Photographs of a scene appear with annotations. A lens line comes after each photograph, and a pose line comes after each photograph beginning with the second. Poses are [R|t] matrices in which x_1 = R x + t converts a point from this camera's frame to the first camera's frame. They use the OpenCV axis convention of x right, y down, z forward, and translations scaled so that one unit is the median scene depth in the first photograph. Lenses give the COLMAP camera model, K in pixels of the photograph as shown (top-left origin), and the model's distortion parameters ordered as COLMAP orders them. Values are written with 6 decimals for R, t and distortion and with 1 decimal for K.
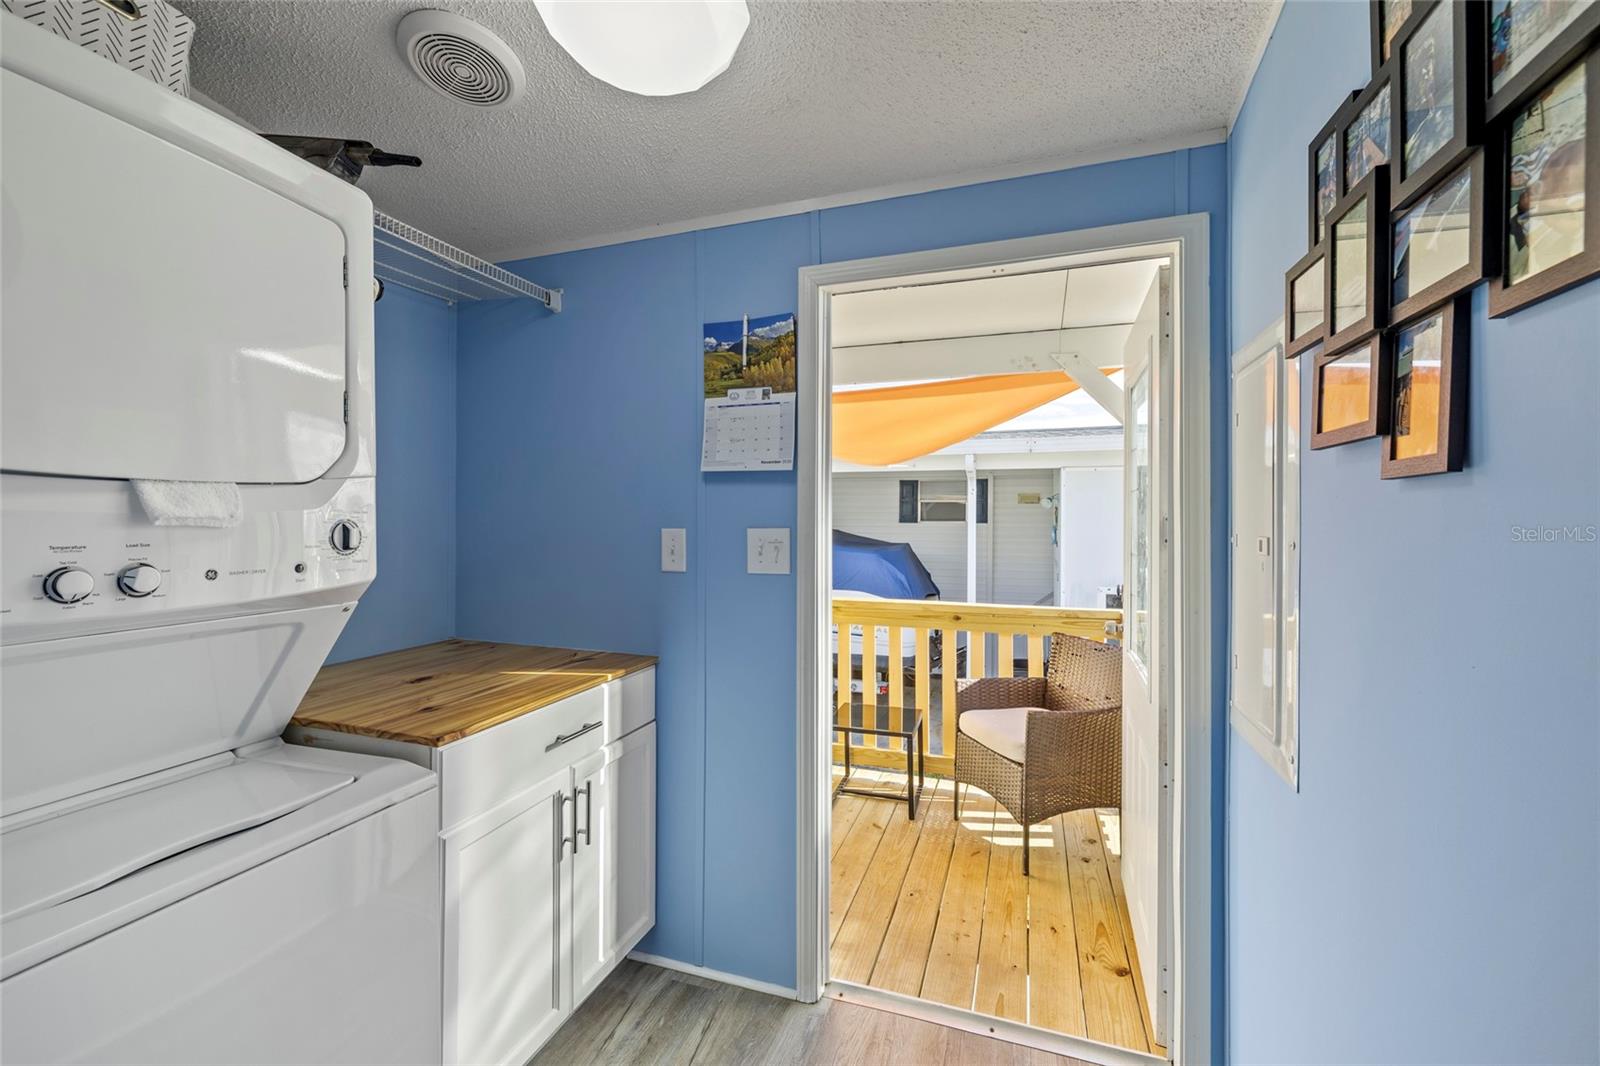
lens RADIAL K [[688.7, 0, 794.4], [0, 688.7, 519.0], [0, 0, 1]] dist [-0.000606, 0.001427]
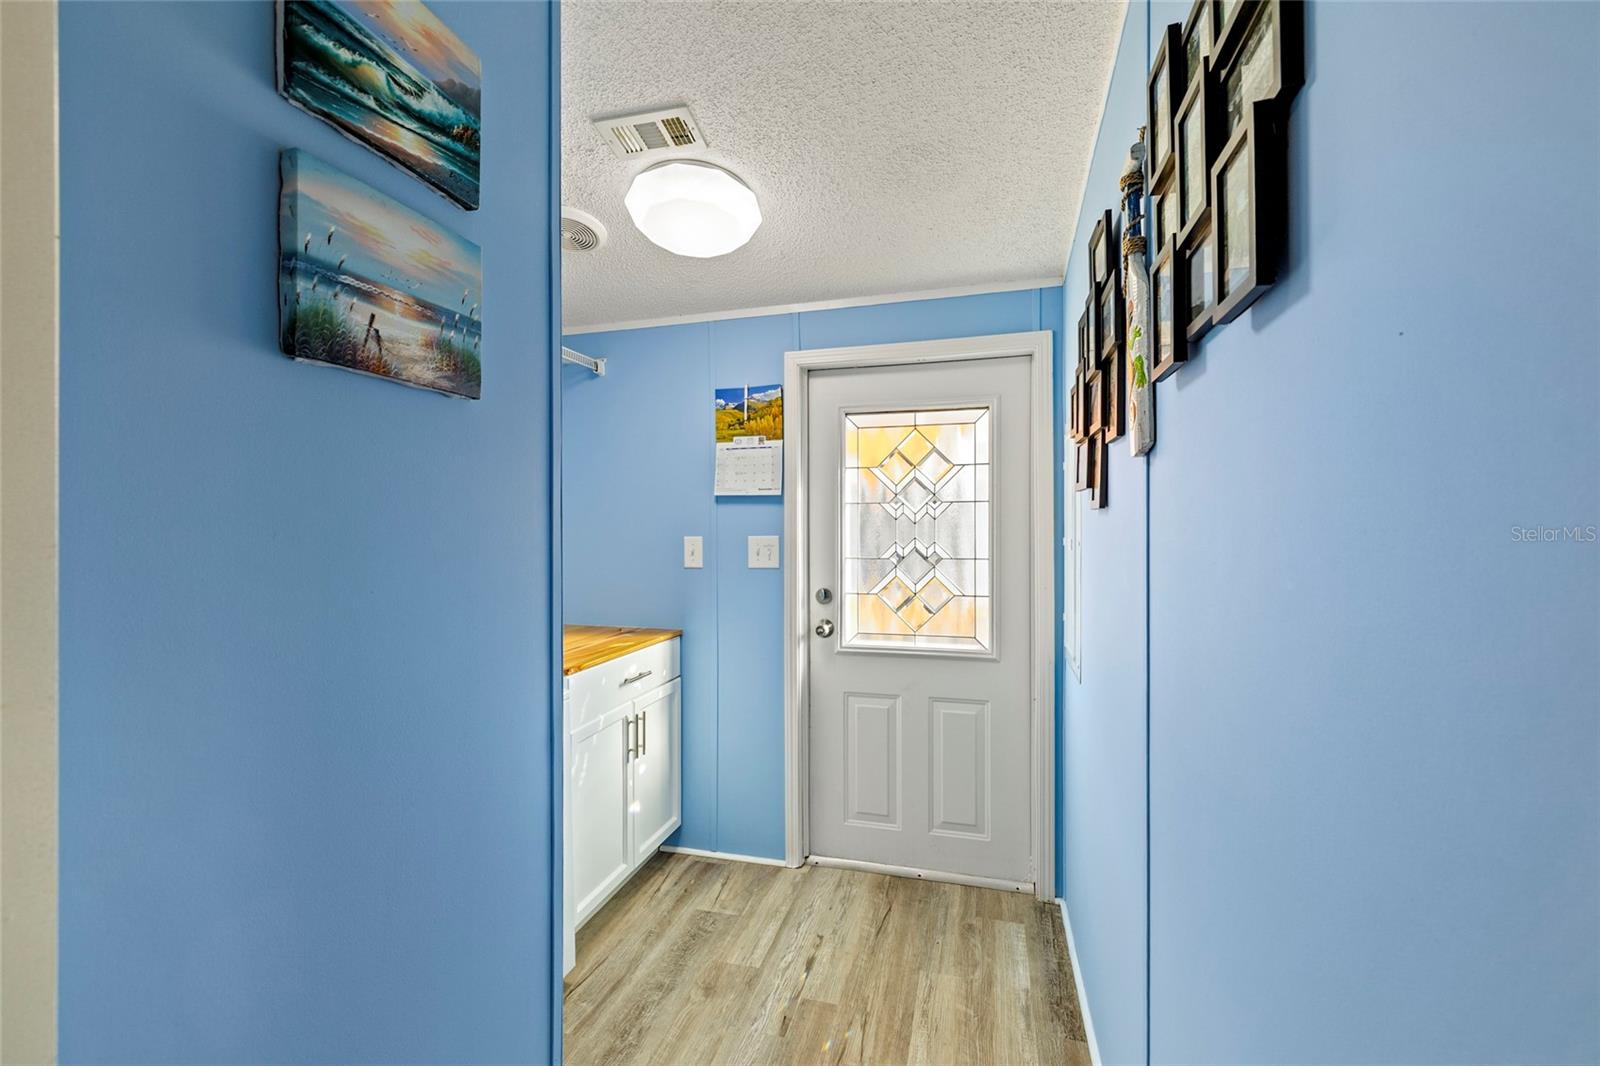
lens RADIAL K [[688.7, 0, 799.9], [0, 688.7, 531.6], [0, 0, 1]] dist [-0.000606, 0.001427]
pose [[0.996687, -0.006070, 0.081101, -0.078287], [0.005480, 0.999957, 0.007496, -0.005058], [-0.081143, -0.007027, 0.996678, -0.417761]]
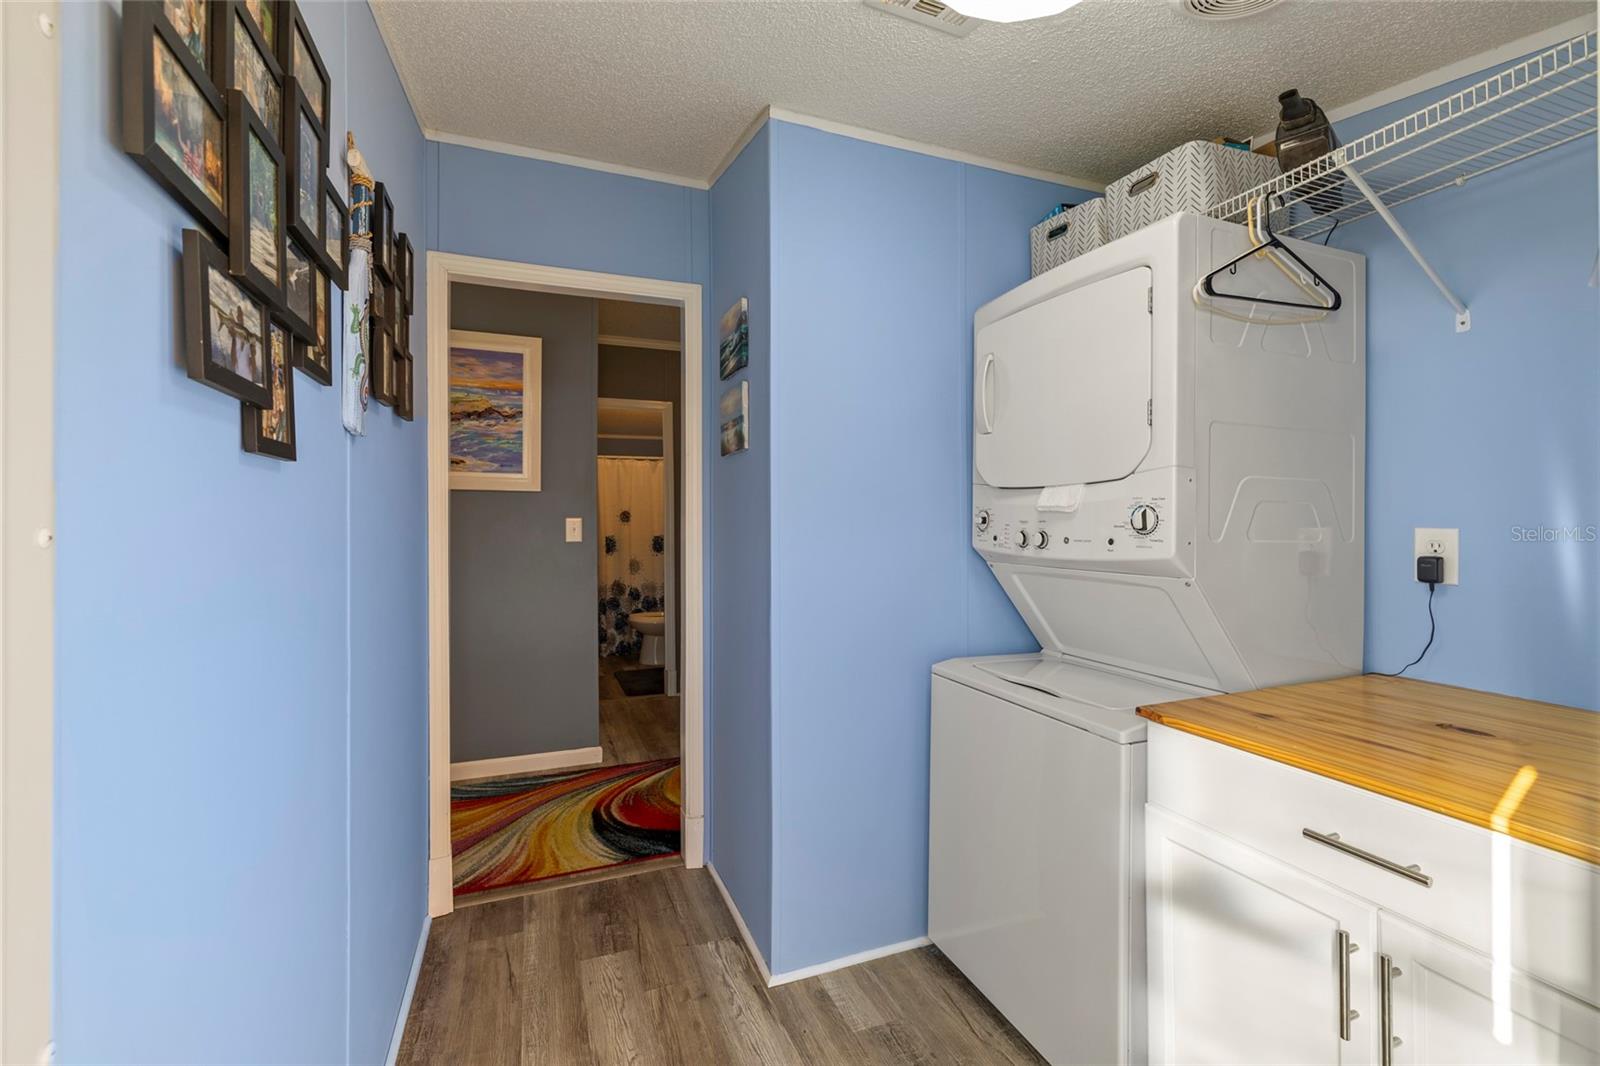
lens RADIAL K [[688.7, 0, 792.5], [0, 688.7, 523.1], [0, 0, 1]] dist [-0.000606, 0.001427]
pose [[-0.755105, 0.006145, -0.655575, 0.378047], [0.002257, 0.999975, 0.006774, 0.013219], [0.655600, 0.003635, -0.755099, 0.922374]]
